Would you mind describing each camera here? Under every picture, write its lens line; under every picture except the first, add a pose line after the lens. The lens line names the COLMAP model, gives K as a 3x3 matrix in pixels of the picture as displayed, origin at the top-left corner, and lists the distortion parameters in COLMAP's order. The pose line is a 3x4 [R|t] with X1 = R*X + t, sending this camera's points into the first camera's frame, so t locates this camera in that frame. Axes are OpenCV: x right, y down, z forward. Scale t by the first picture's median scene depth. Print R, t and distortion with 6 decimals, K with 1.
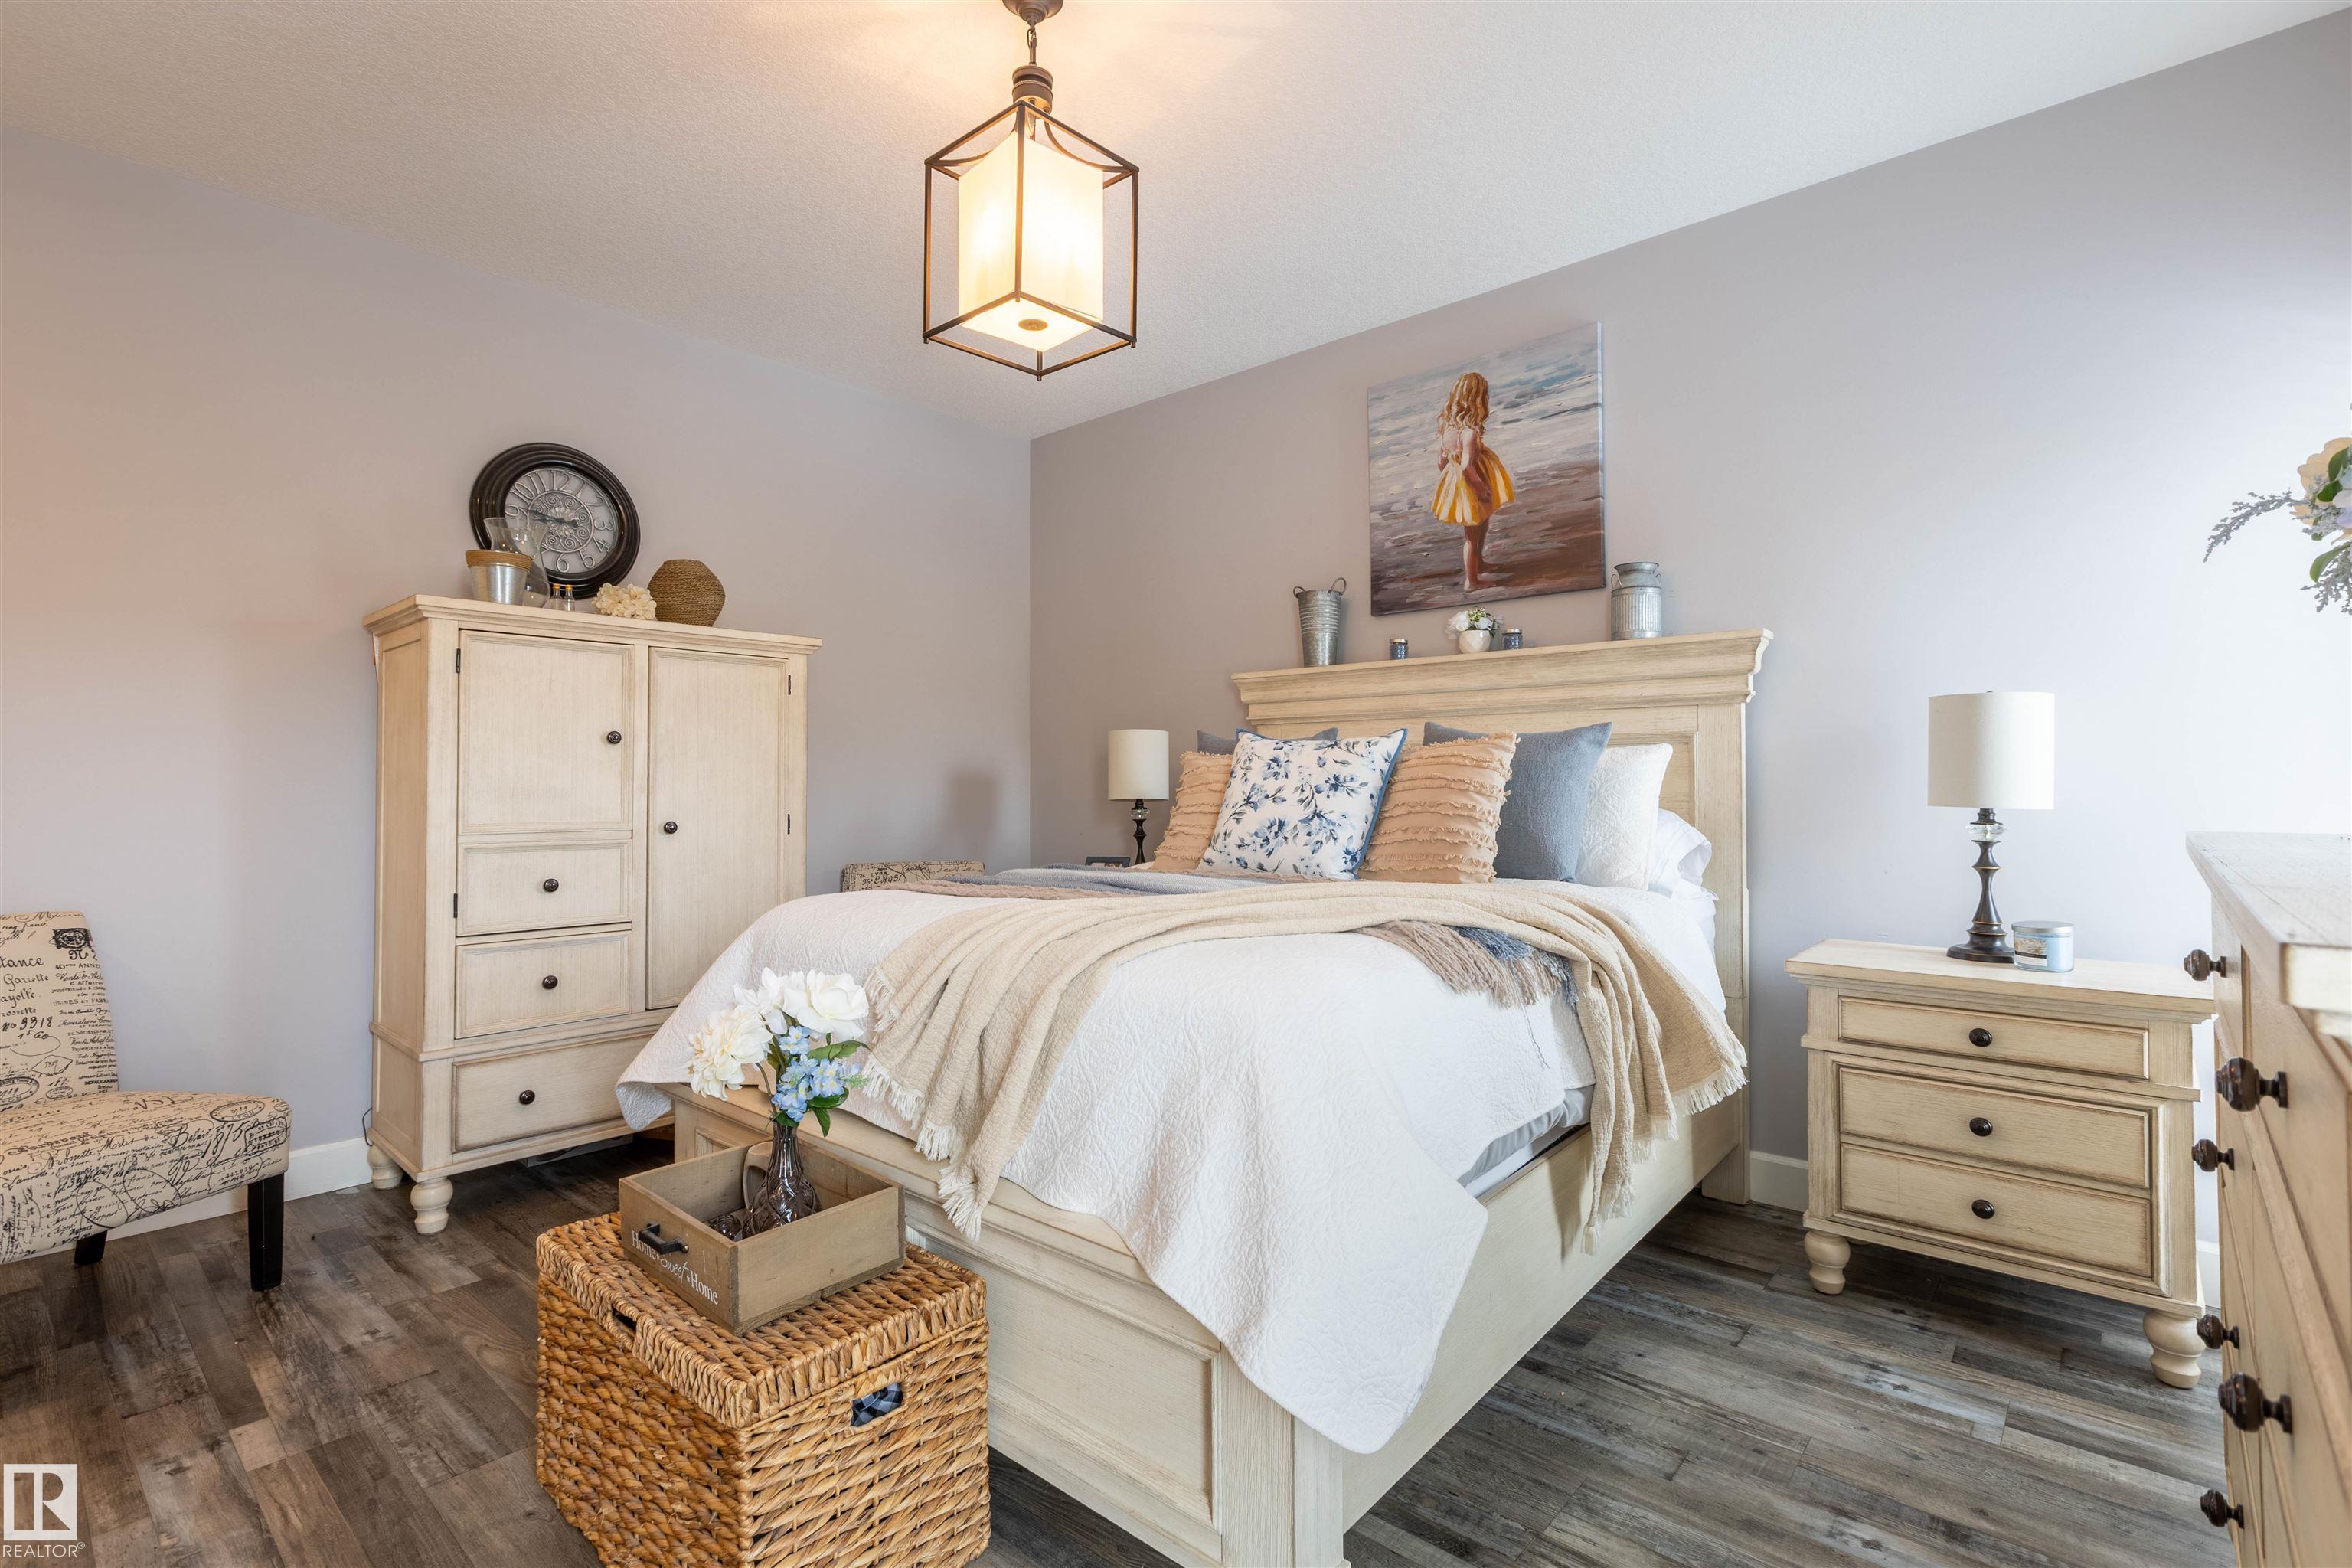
lens RADIAL K [[1092.9, 0, 1191.9], [0, 1092.9, 773.0], [0, 0, 1]] dist [-0.000476, -0.000123]
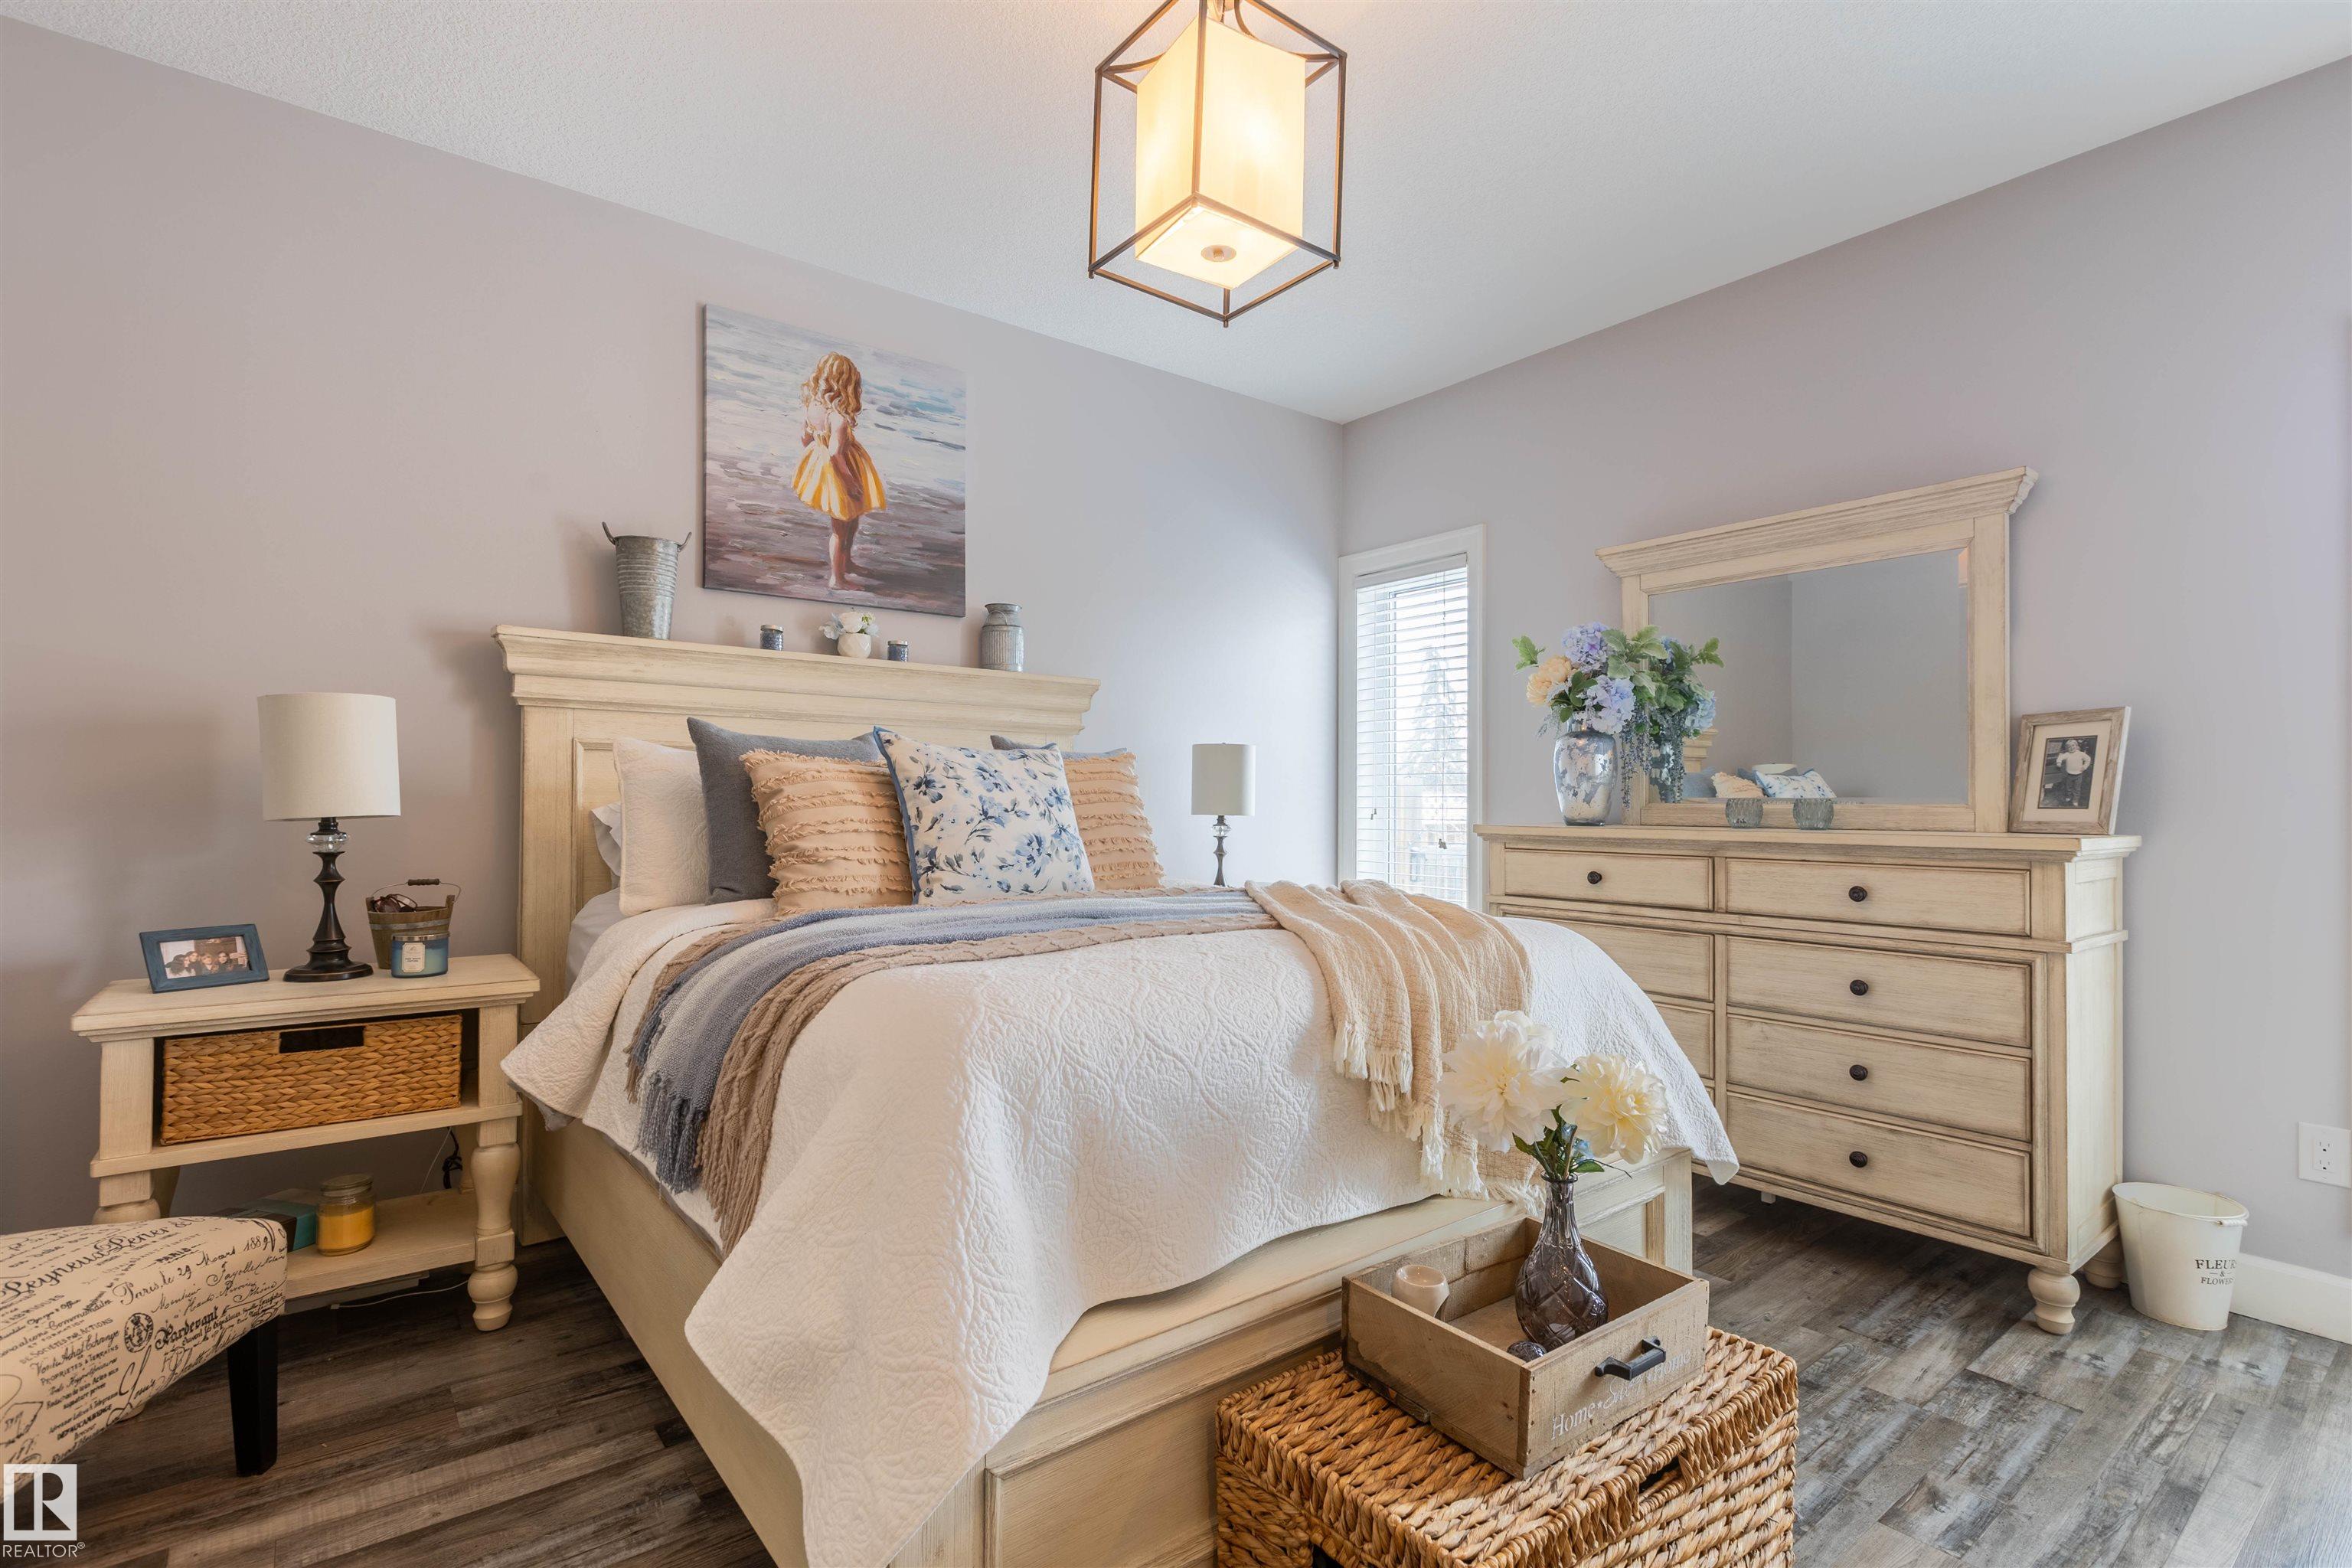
lens RADIAL K [[1092.9, 0, 1188.3], [0, 1092.9, 796.8], [0, 0, 1]] dist [-0.000476, -0.000123]
pose [[0.187890, 0.007287, 0.982163, -0.605667], [-0.019494, 0.999803, -0.003688, 0.008278], [-0.981997, -0.018454, 0.187995, 0.530615]]
